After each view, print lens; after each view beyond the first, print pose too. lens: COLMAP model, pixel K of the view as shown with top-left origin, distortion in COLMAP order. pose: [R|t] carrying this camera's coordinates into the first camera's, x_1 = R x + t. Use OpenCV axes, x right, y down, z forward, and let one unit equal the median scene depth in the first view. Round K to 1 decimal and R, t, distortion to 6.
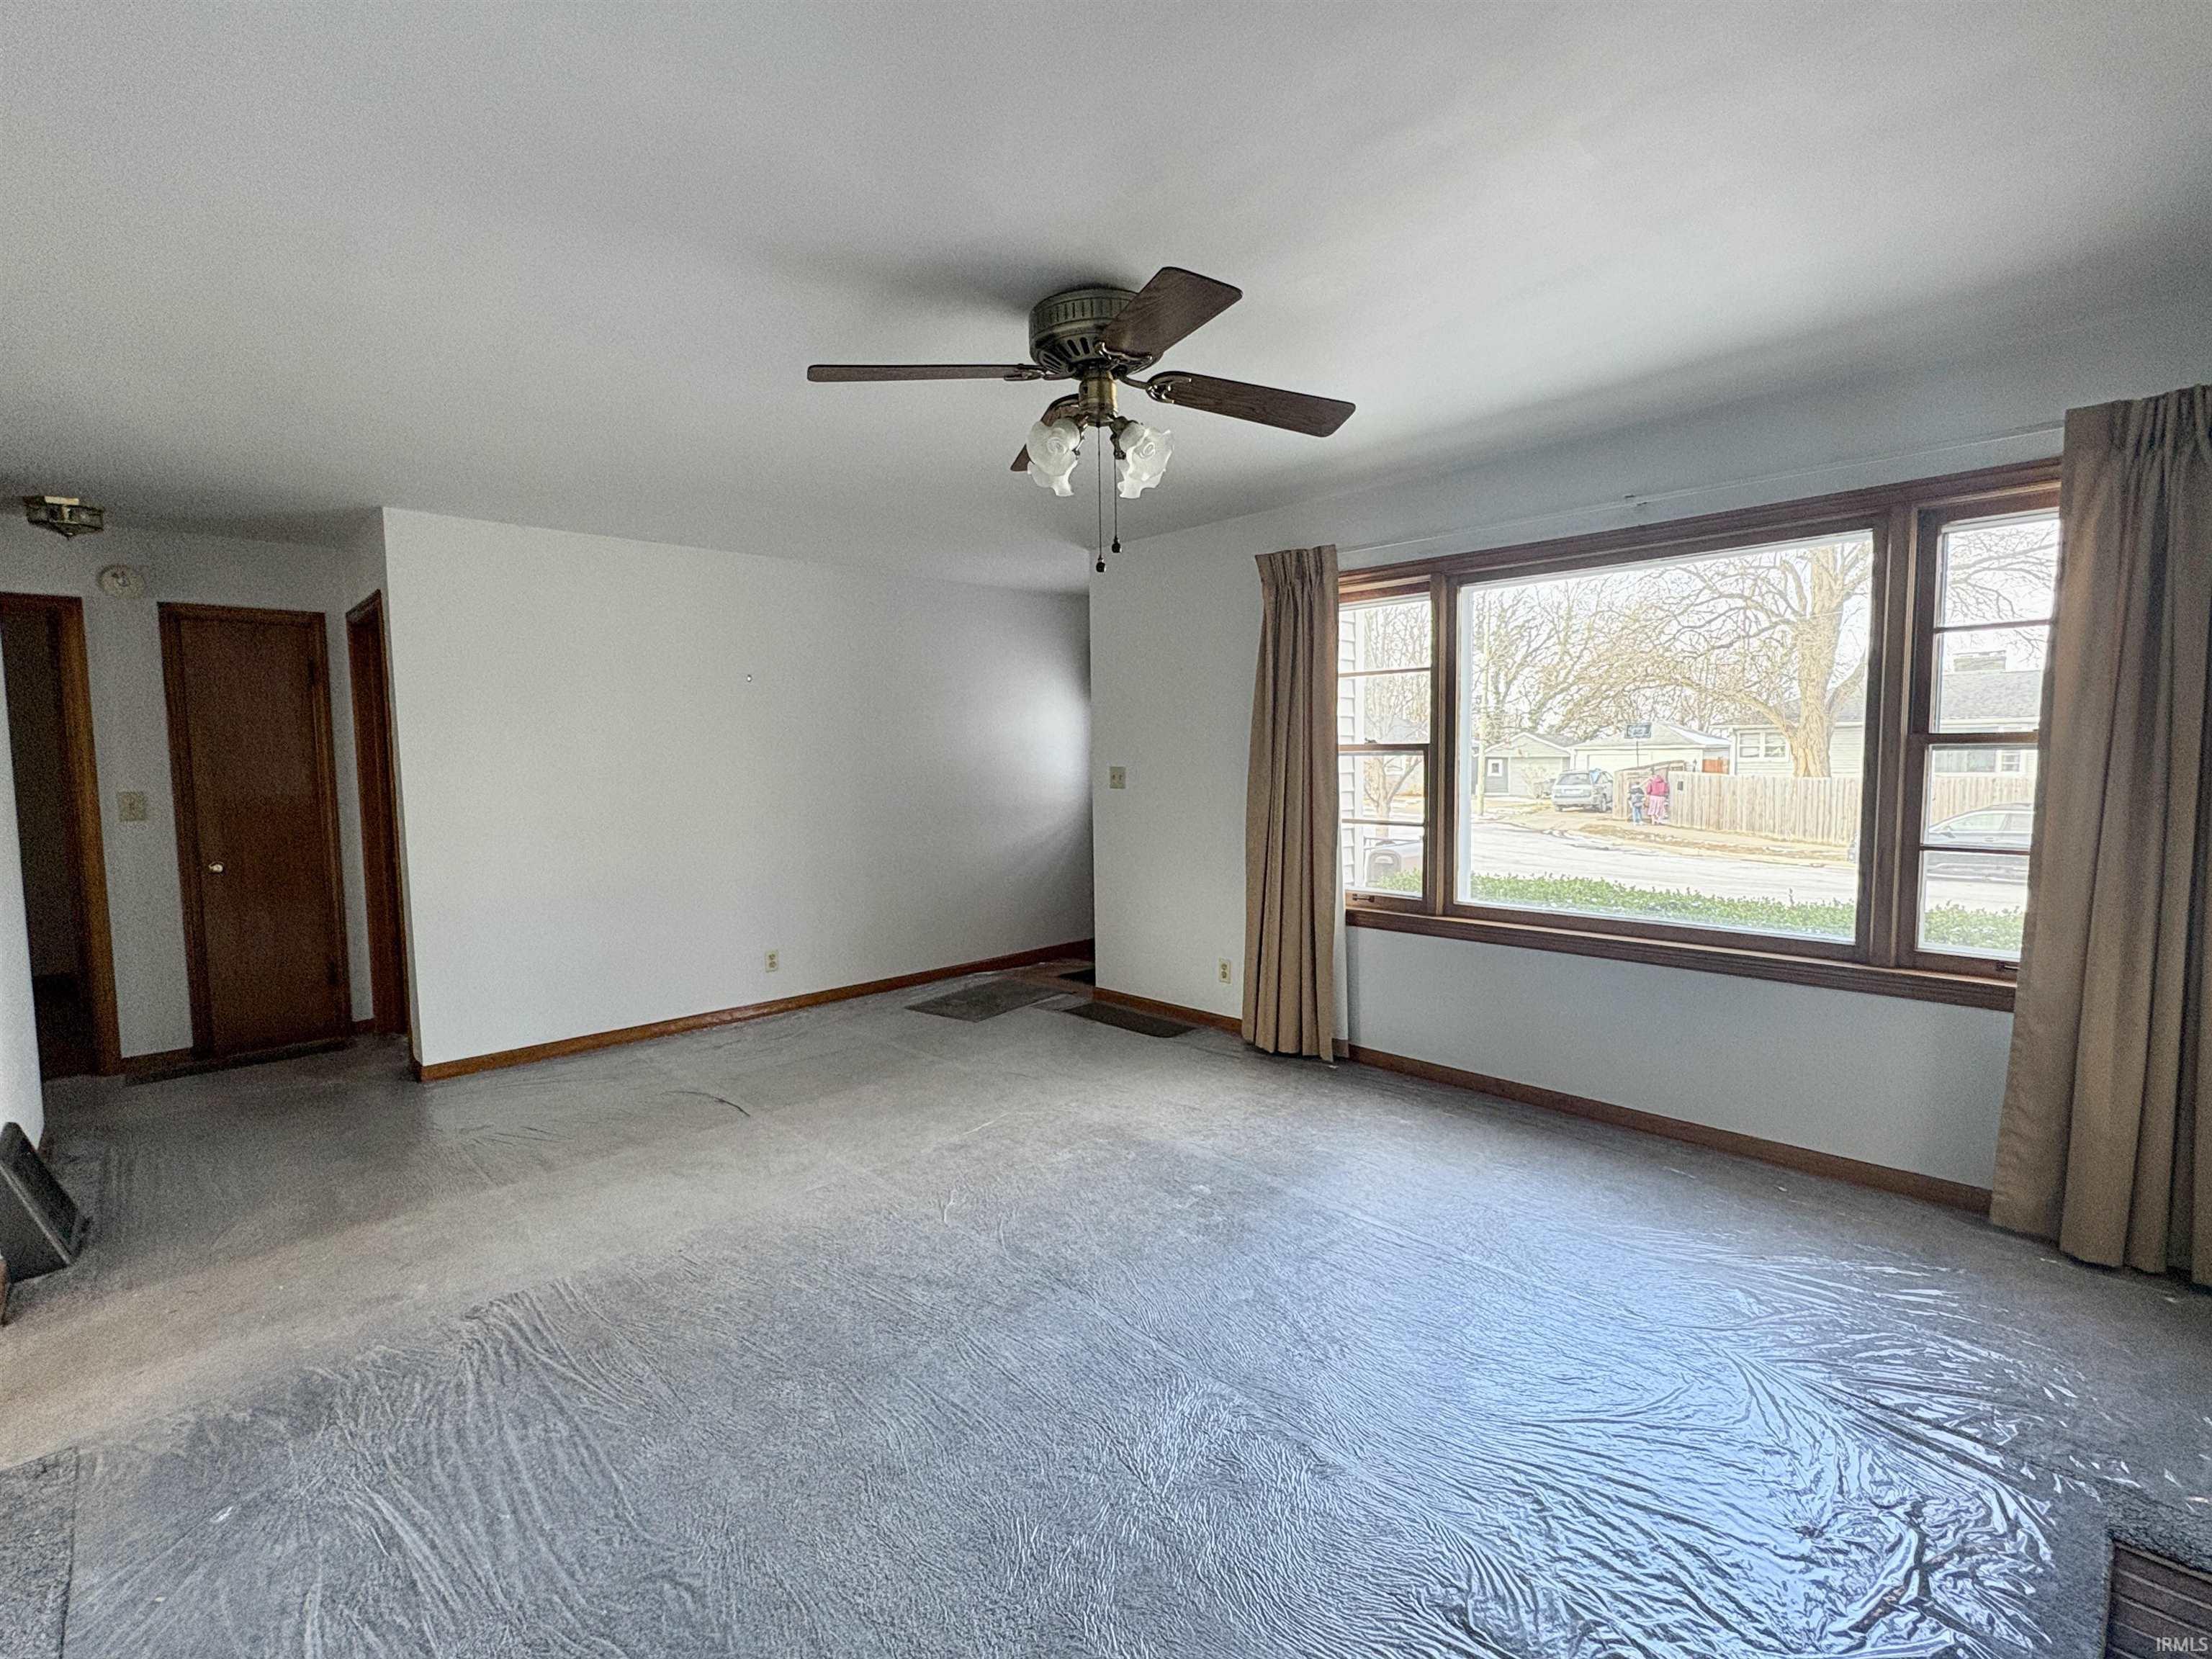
lens RADIAL K [[1007.4, 0, 1106.0], [0, 1007.4, 829.5], [0, 0, 1]] dist [-0.001162, -0.000408]
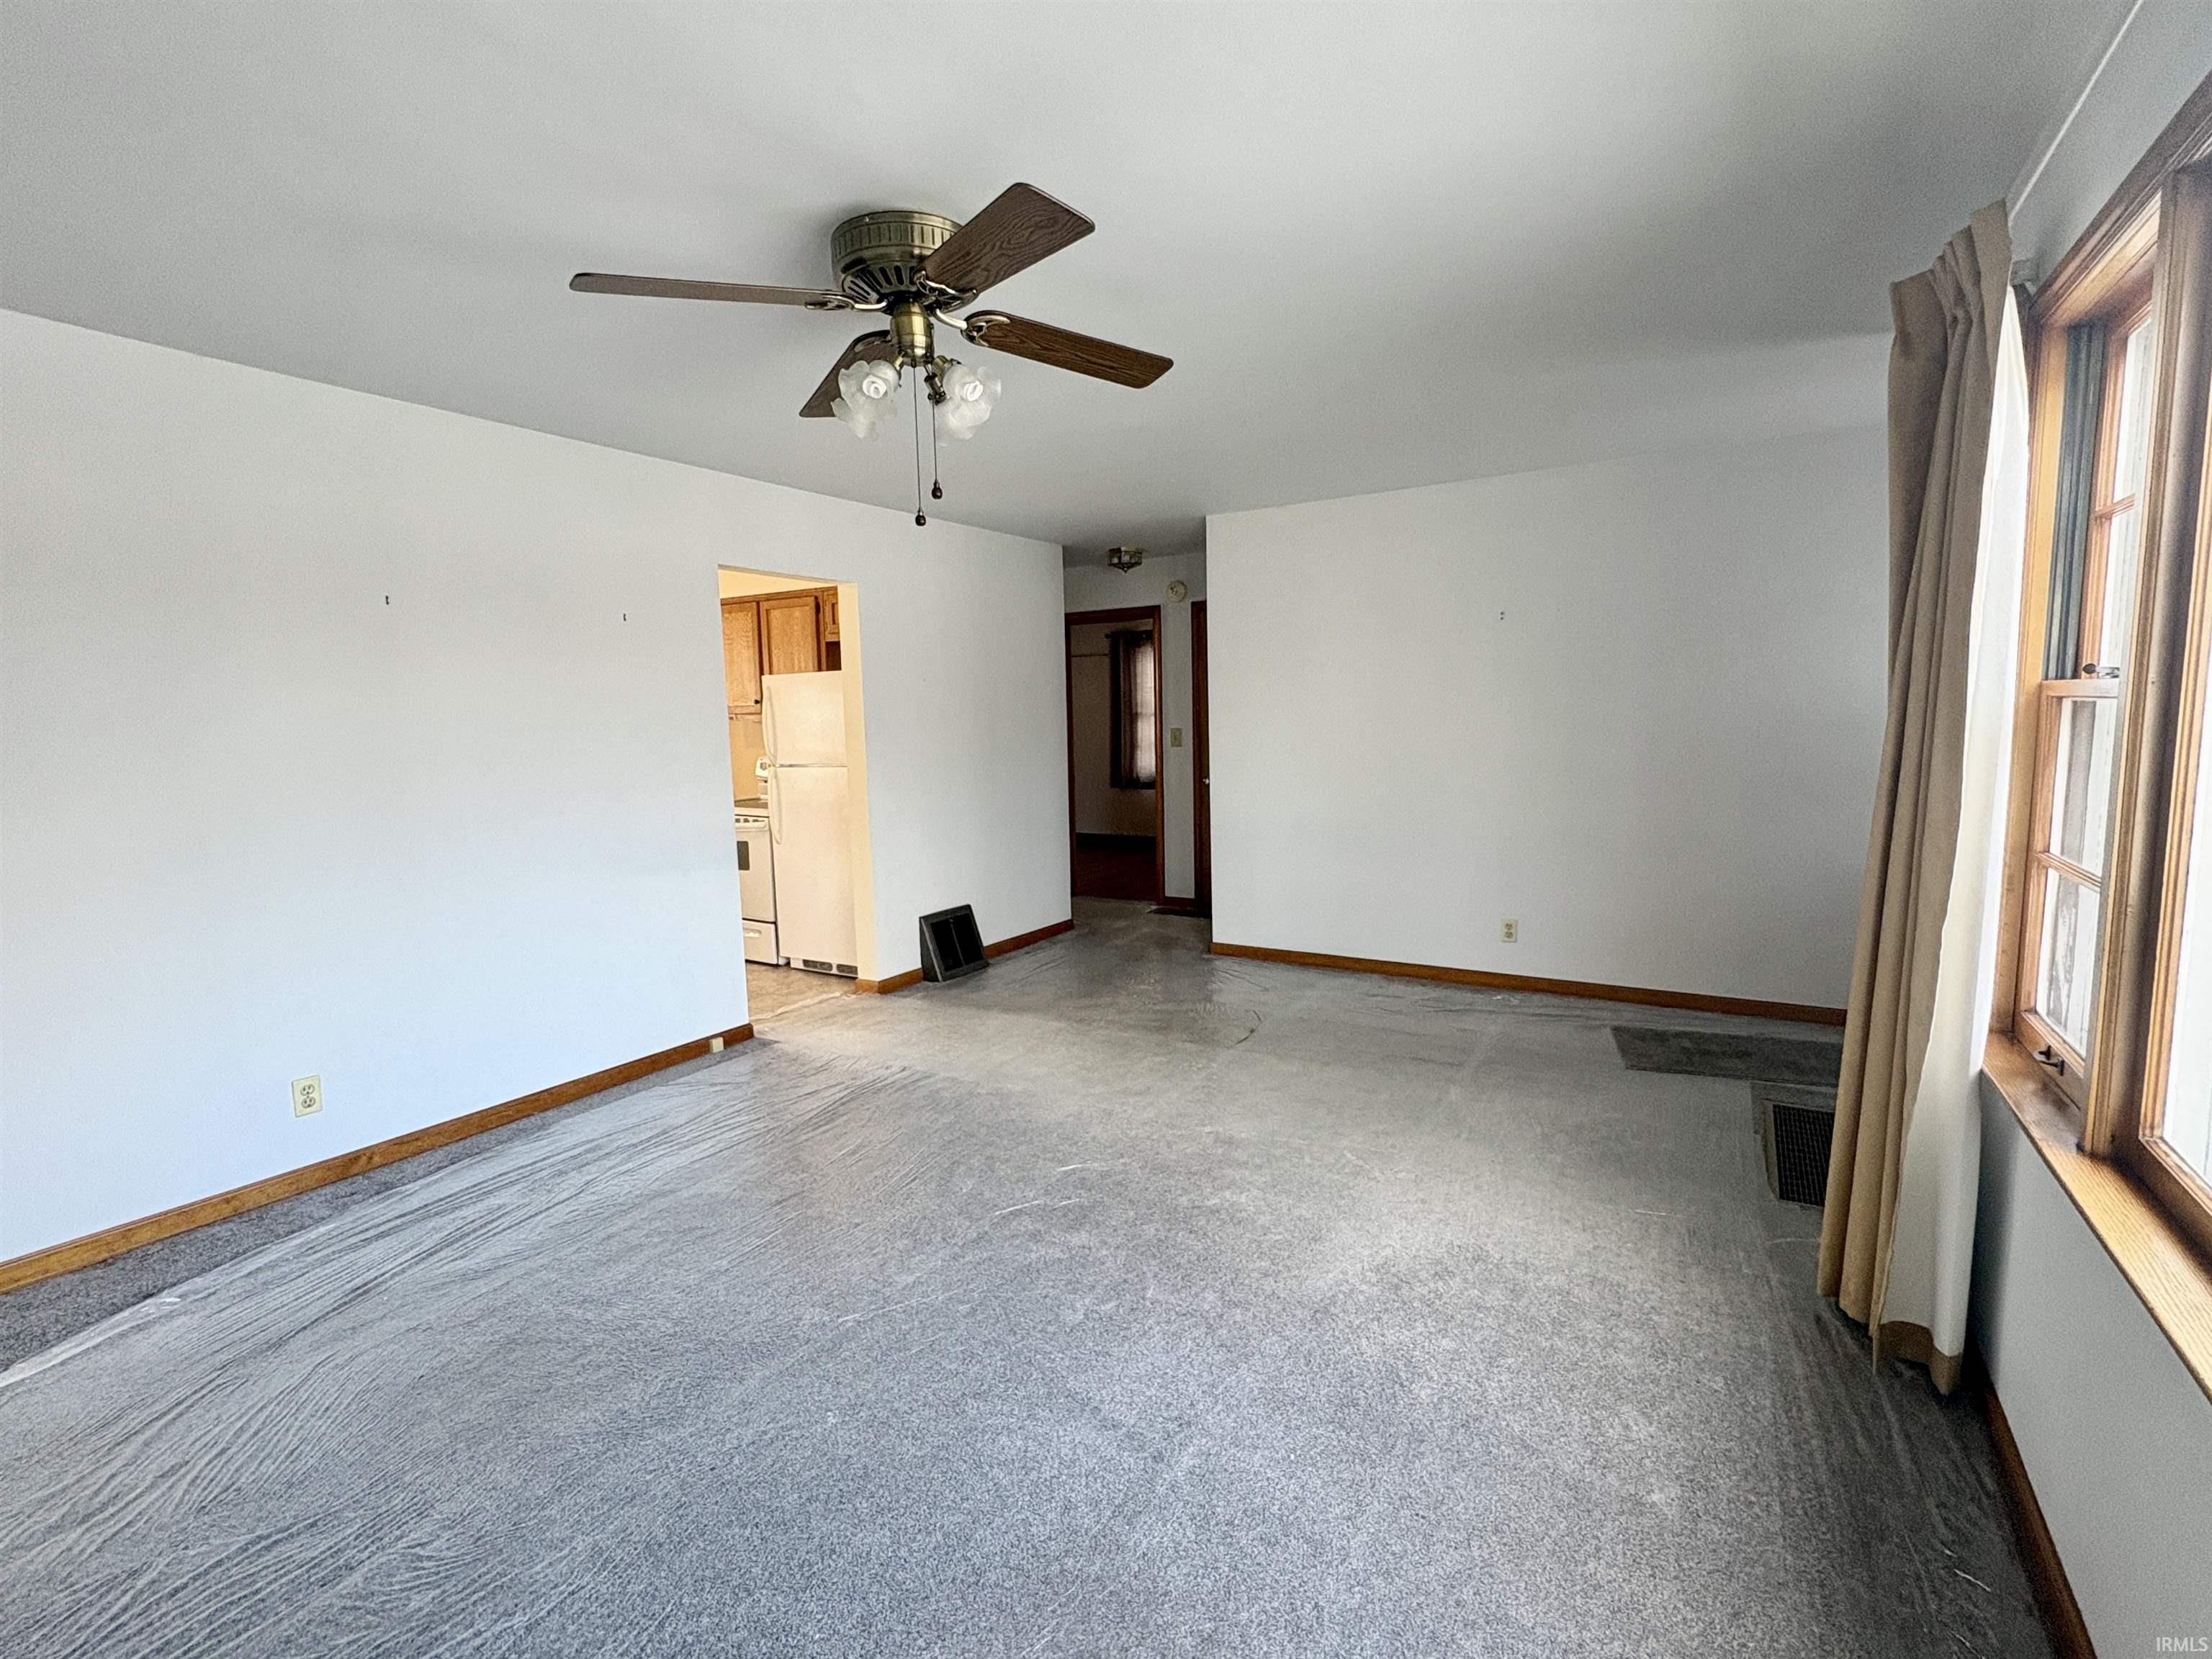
lens RADIAL K [[1007.4, 0, 1106.0], [0, 1007.4, 829.5], [0, 0, 1]] dist [-0.001162, -0.000408]
pose [[0.250744, 0.116361, -0.961035, 0.542903], [-0.049725, 0.992987, 0.107256, -0.047526], [0.966775, 0.020893, 0.254772, 0.527160]]
